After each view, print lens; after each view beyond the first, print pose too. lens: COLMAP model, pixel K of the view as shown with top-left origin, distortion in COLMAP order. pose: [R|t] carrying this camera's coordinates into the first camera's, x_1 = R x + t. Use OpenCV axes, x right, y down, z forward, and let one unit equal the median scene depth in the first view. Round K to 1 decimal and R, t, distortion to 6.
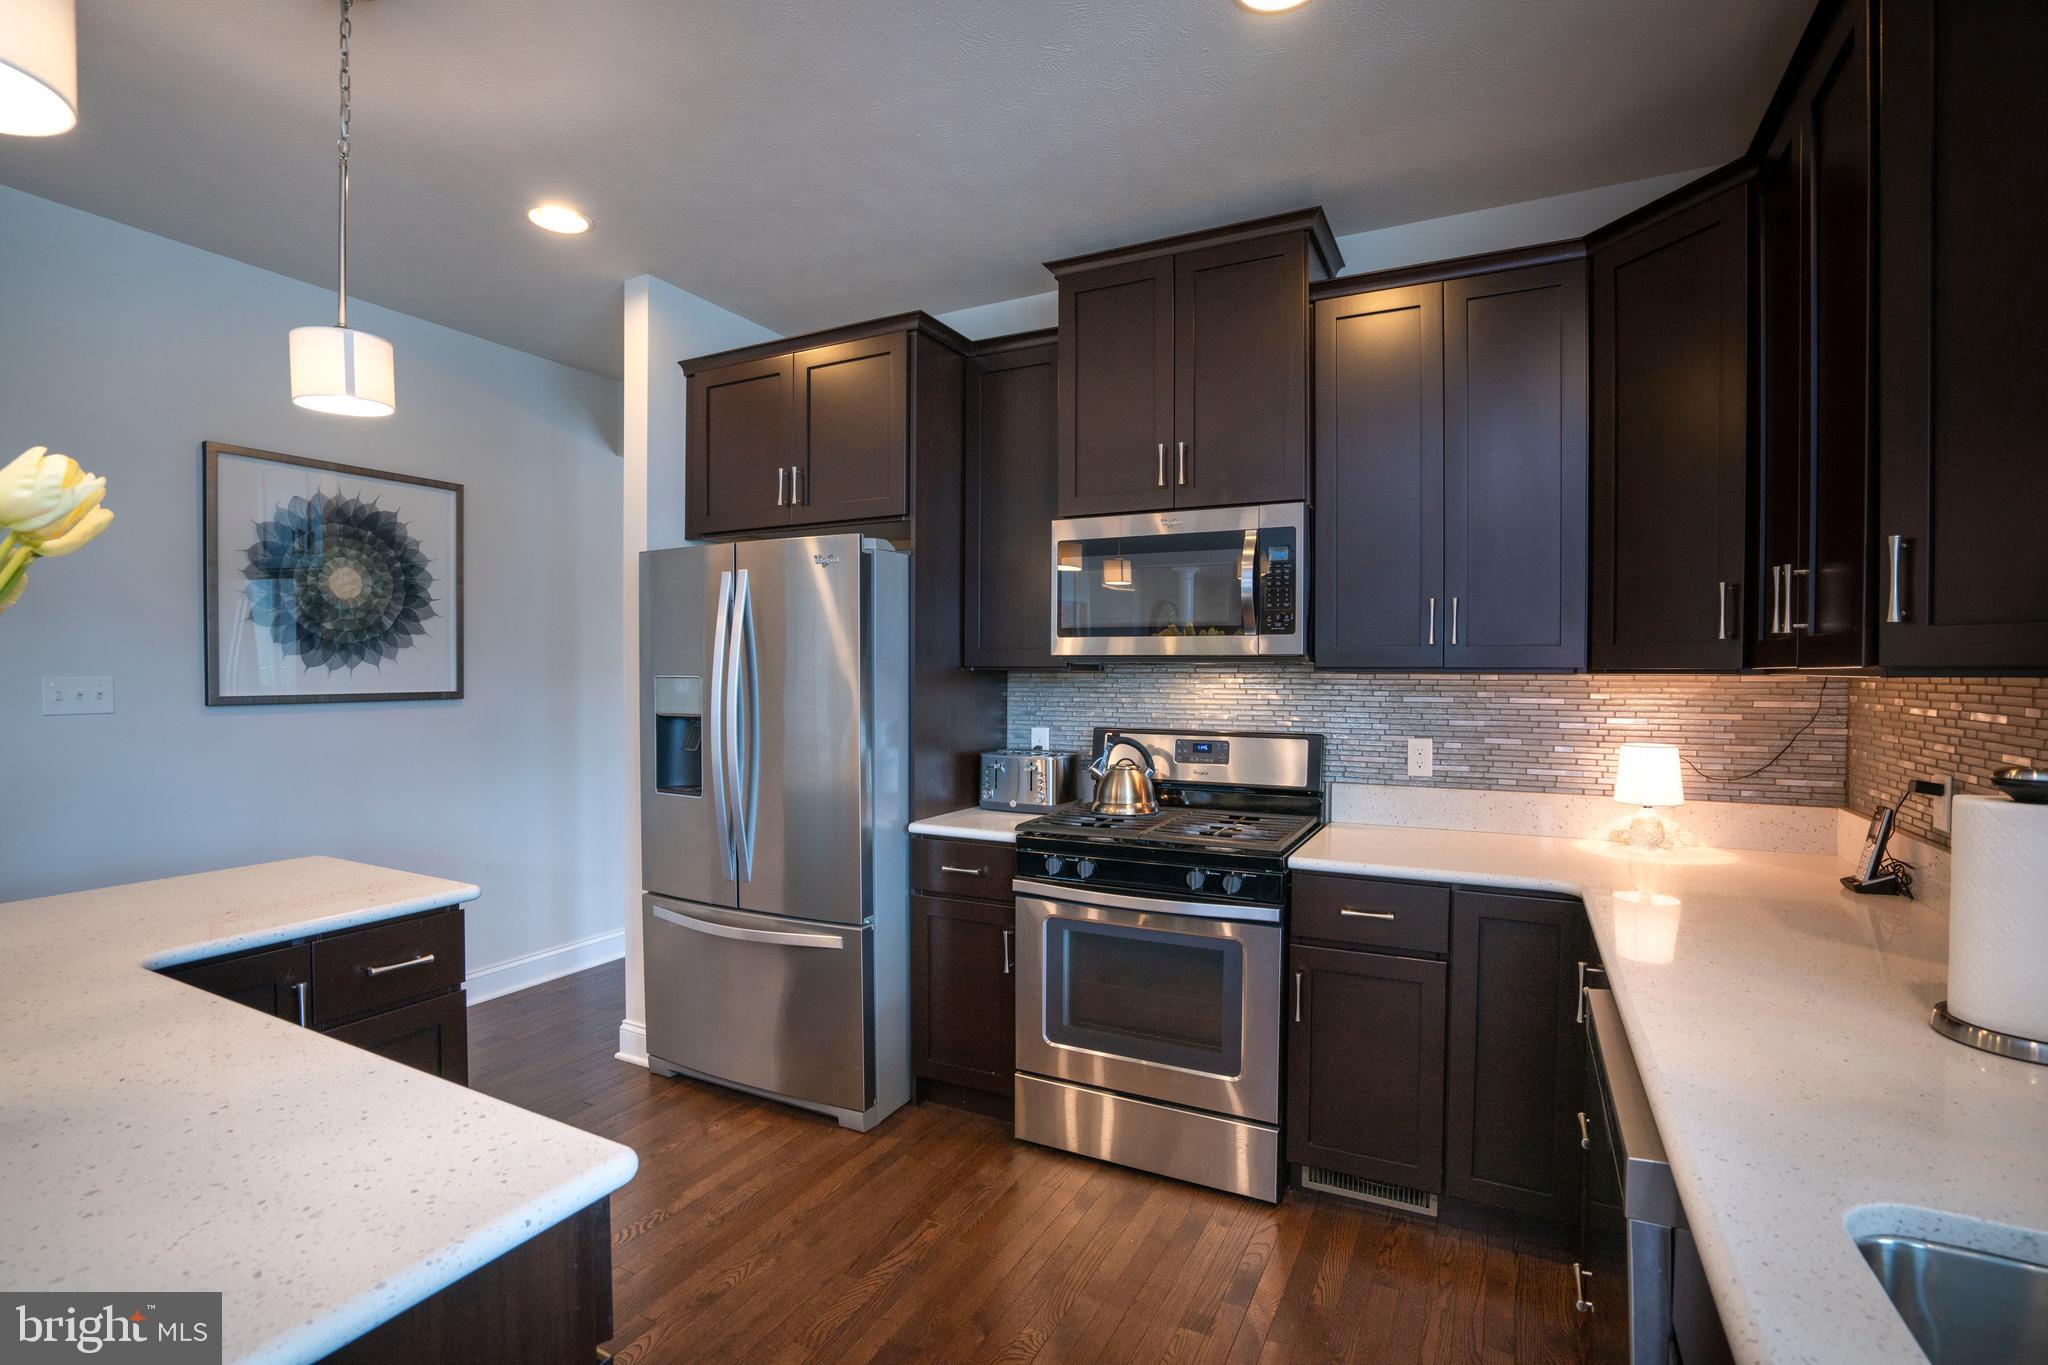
lens RADIAL K [[941.2, 0, 1017.8], [0, 941.2, 687.2], [0, 0, 1]] dist [-0.047436, 0.000011]
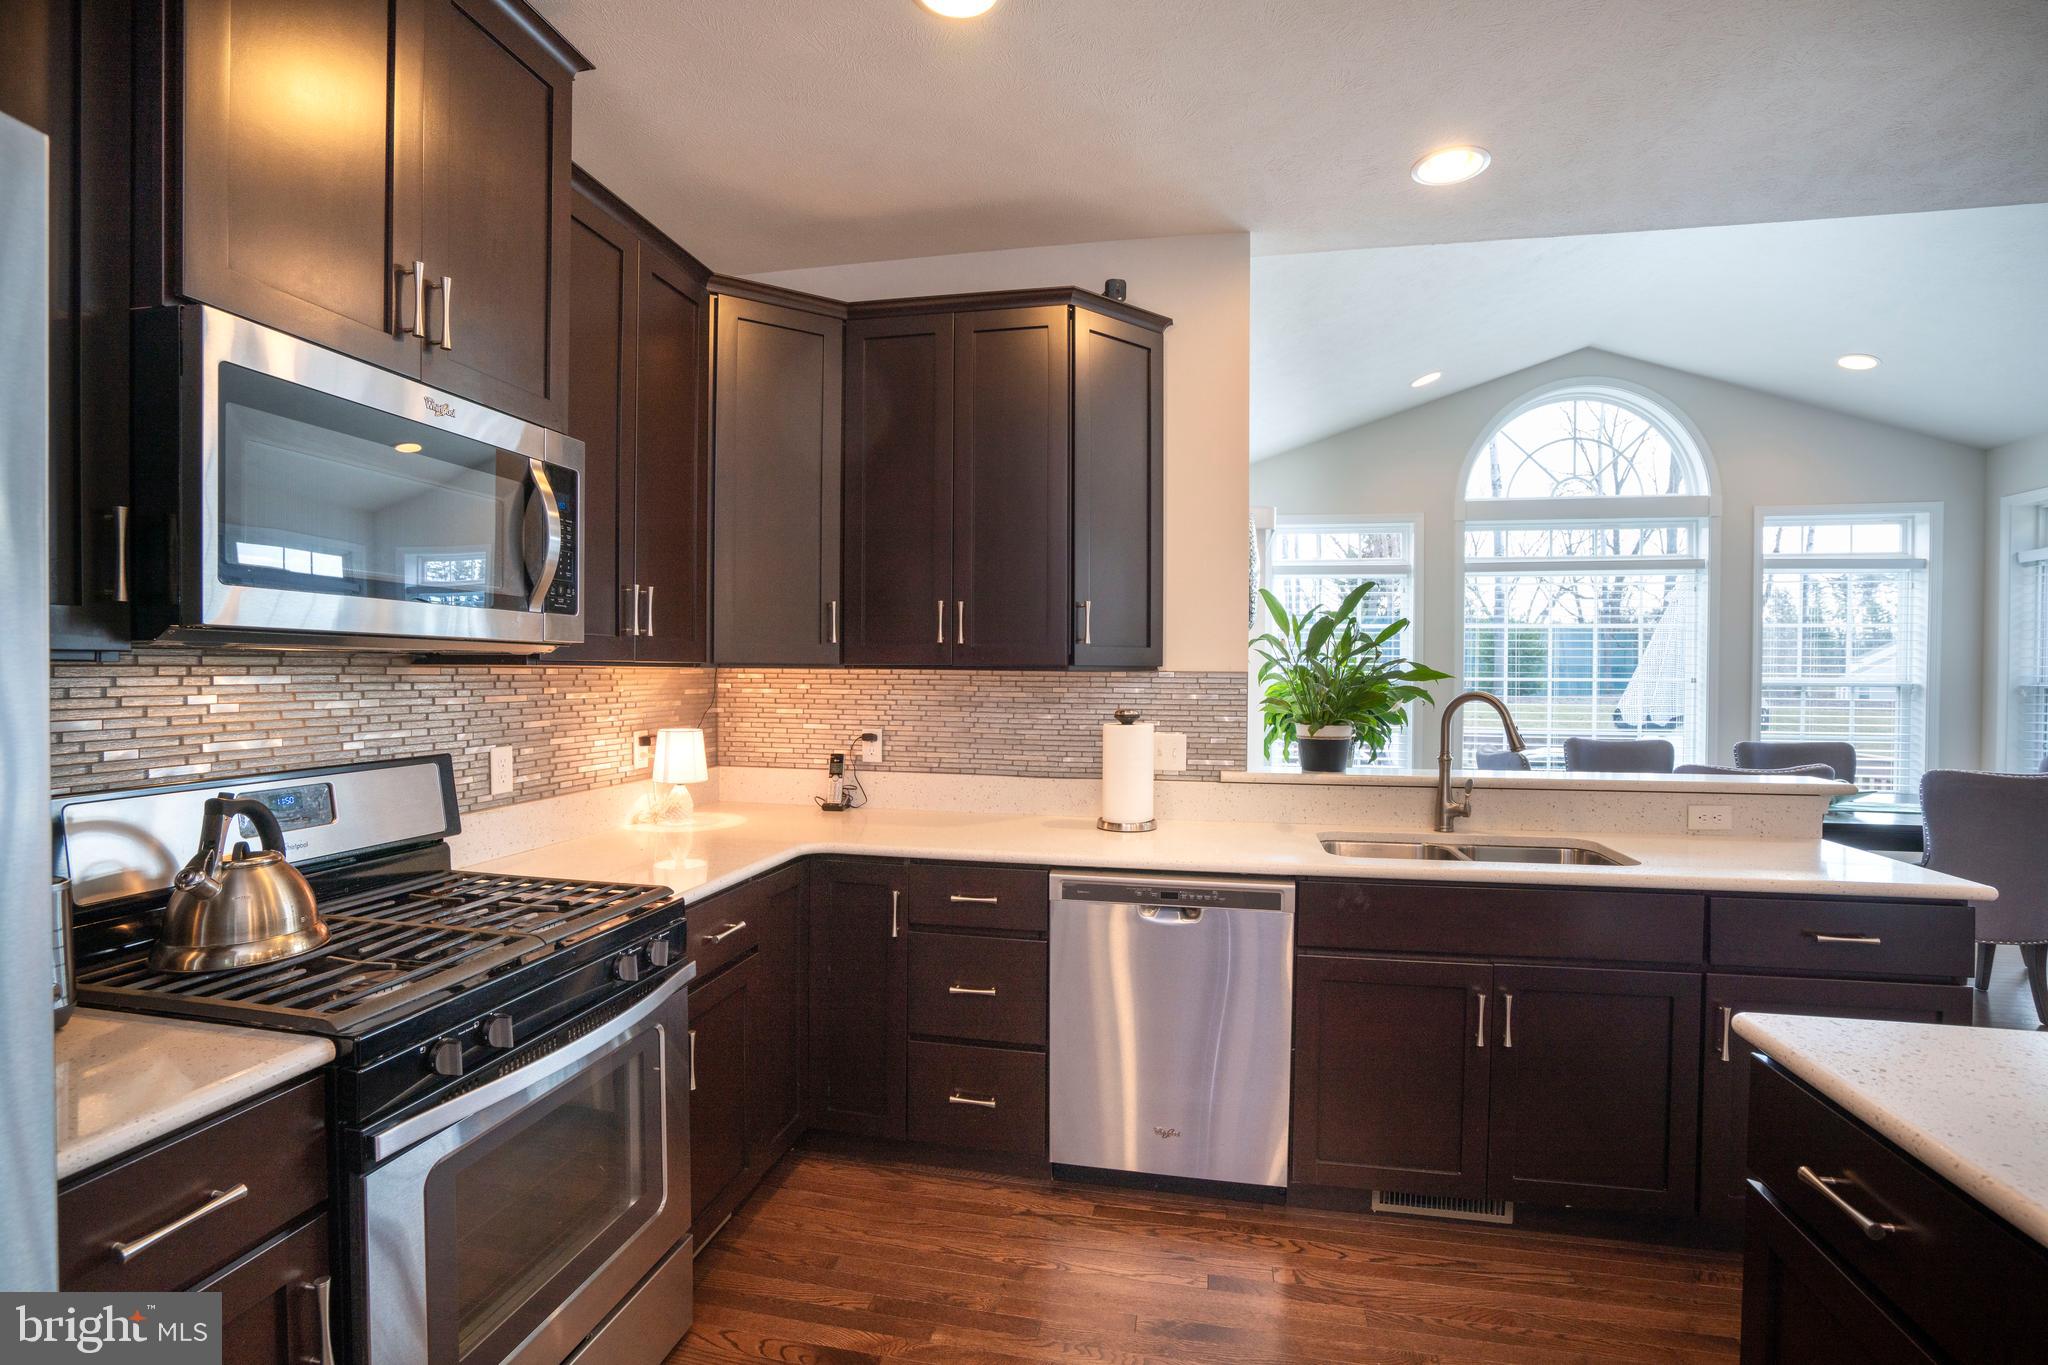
lens RADIAL K [[941.2, 0, 1017.8], [0, 941.2, 687.2], [0, 0, 1]] dist [-0.047436, 0.000011]
pose [[-0.270069, -0.022312, 0.962582, -0.584779], [0.011193, 0.999591, 0.026310, -0.016955], [-0.962776, 0.017879, -0.269709, 0.978738]]
